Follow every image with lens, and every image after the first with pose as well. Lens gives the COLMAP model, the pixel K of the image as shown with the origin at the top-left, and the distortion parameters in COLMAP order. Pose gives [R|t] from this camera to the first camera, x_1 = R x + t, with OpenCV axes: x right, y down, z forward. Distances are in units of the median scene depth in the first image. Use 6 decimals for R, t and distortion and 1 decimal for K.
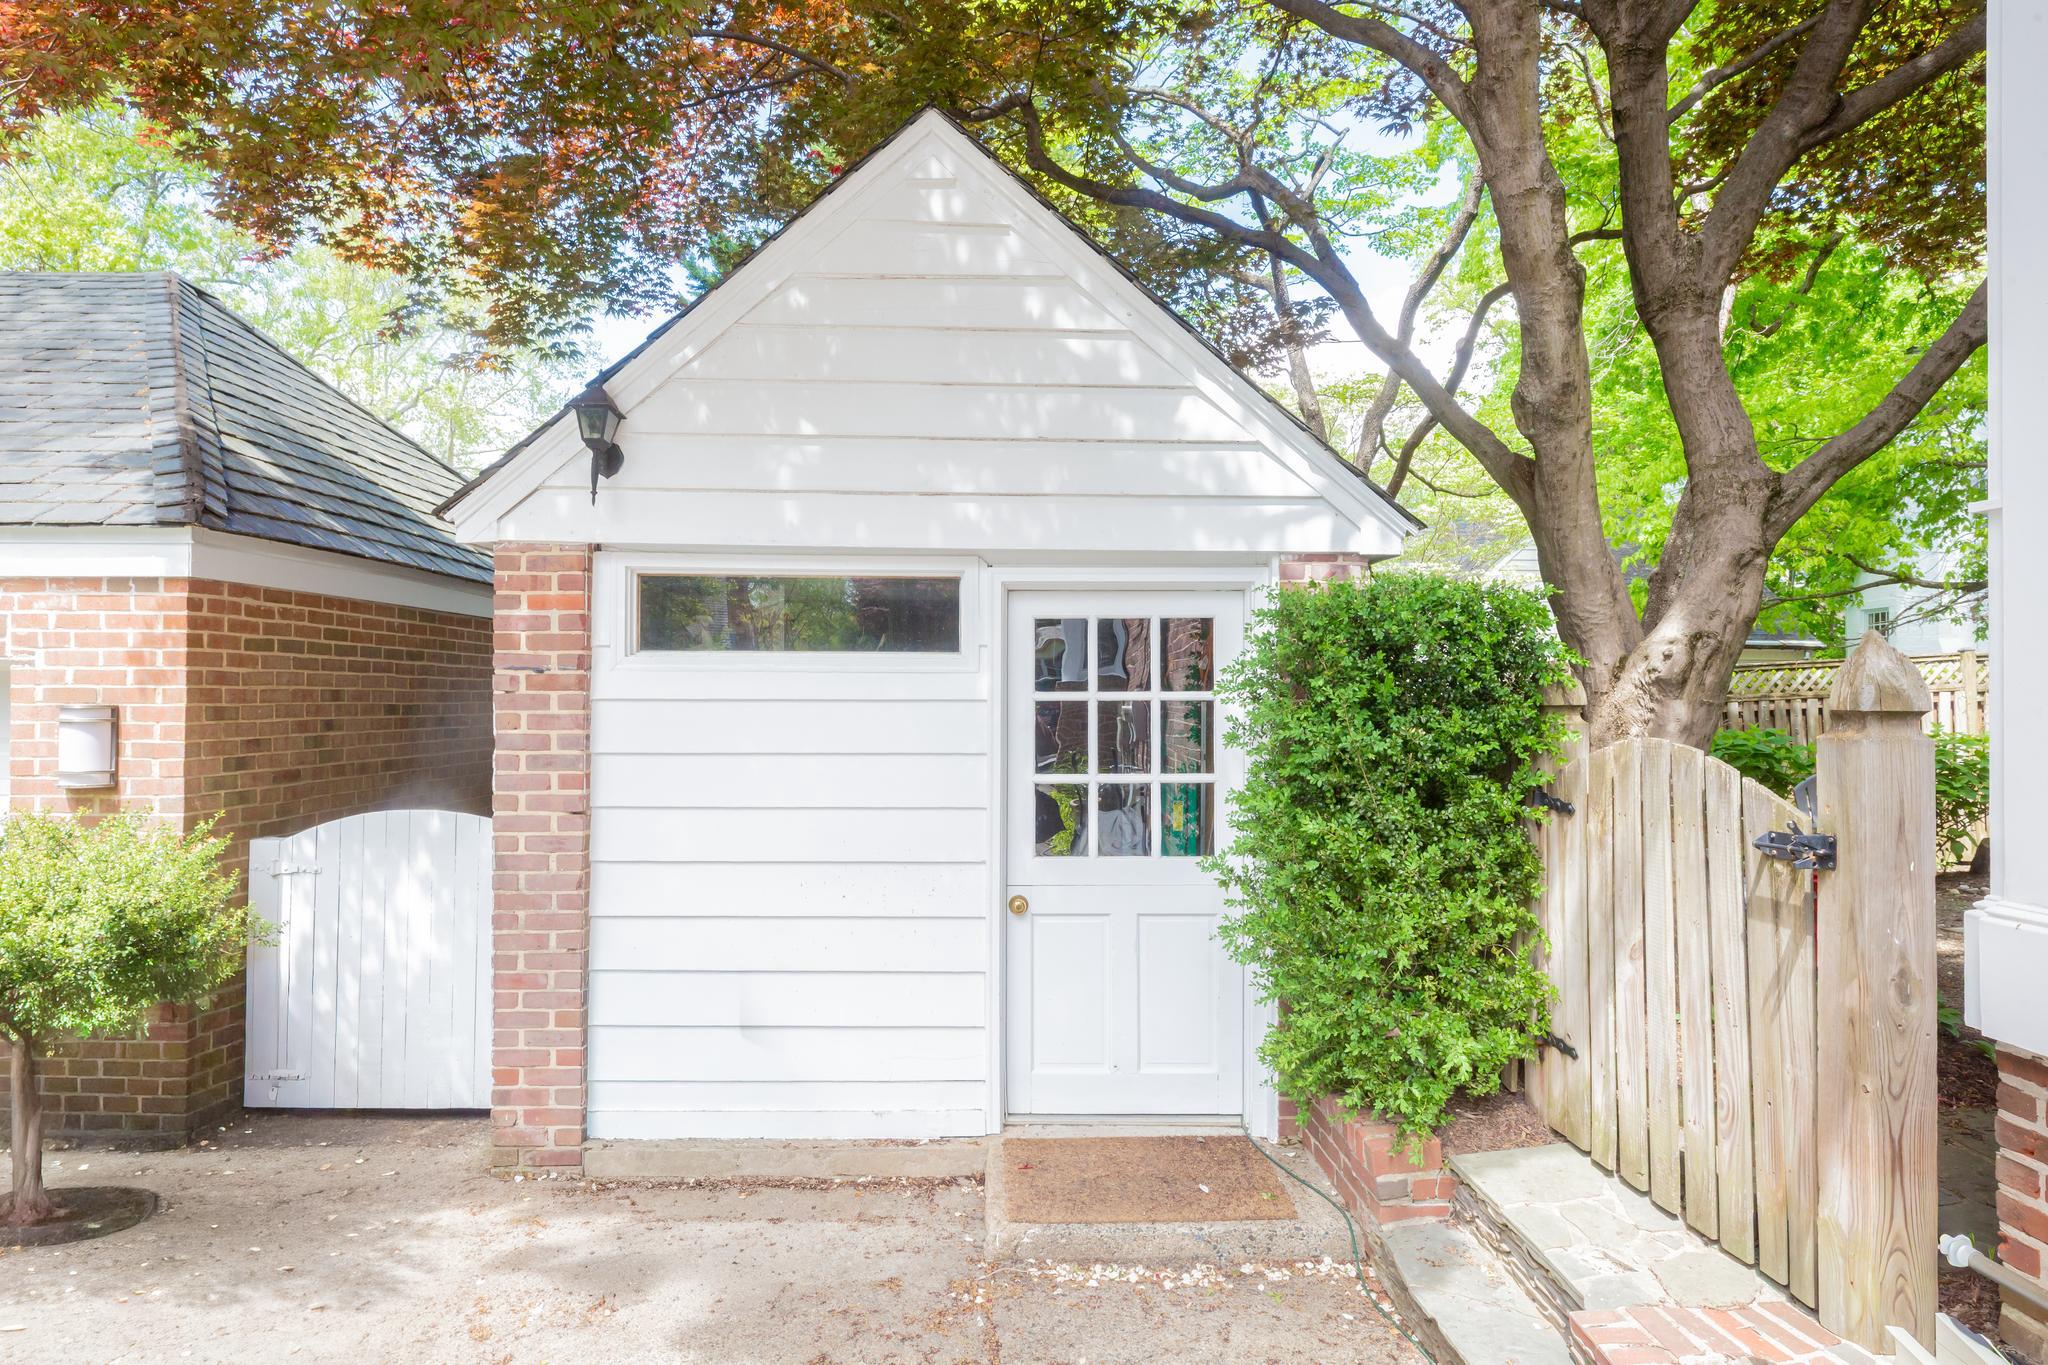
lens RADIAL K [[1120.1, 0, 1024.0], [0, 1120.1, 682.5], [0, 0, 1]] dist [0.000772, -0.000079]
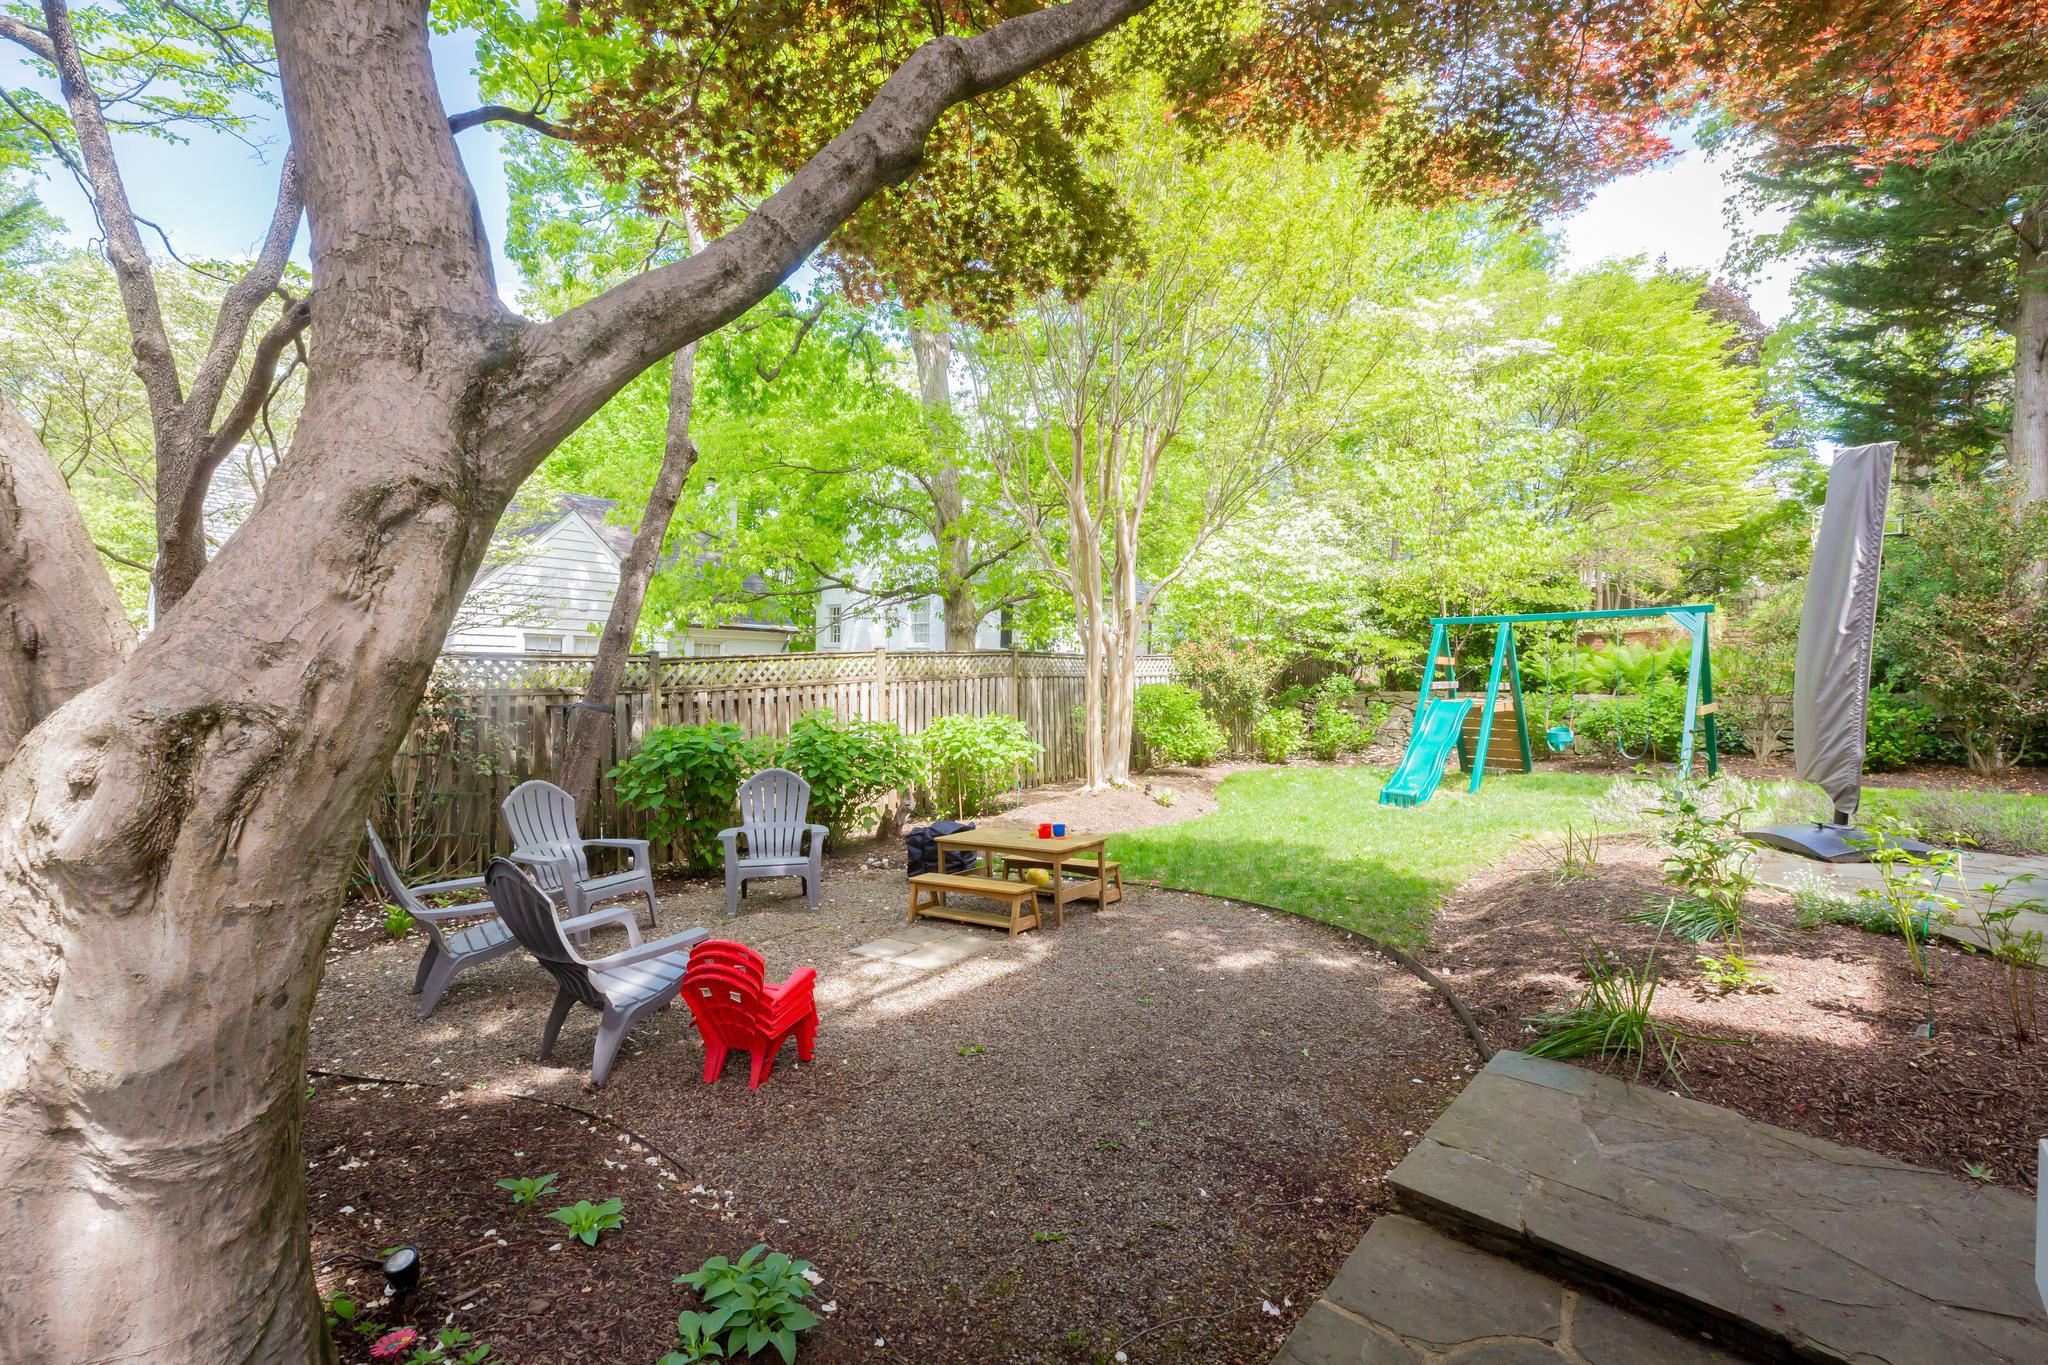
lens RADIAL K [[1015.2, 0, 1024.0], [0, 1015.2, 682.5], [0, 0, 1]] dist [-0.001701, -0.000492]
pose [[0.668145, 0.008507, 0.743982, 0.522711], [-0.031311, 0.999370, 0.016692, -0.062252], [-0.743372, -0.034447, 0.667991, 0.604933]]
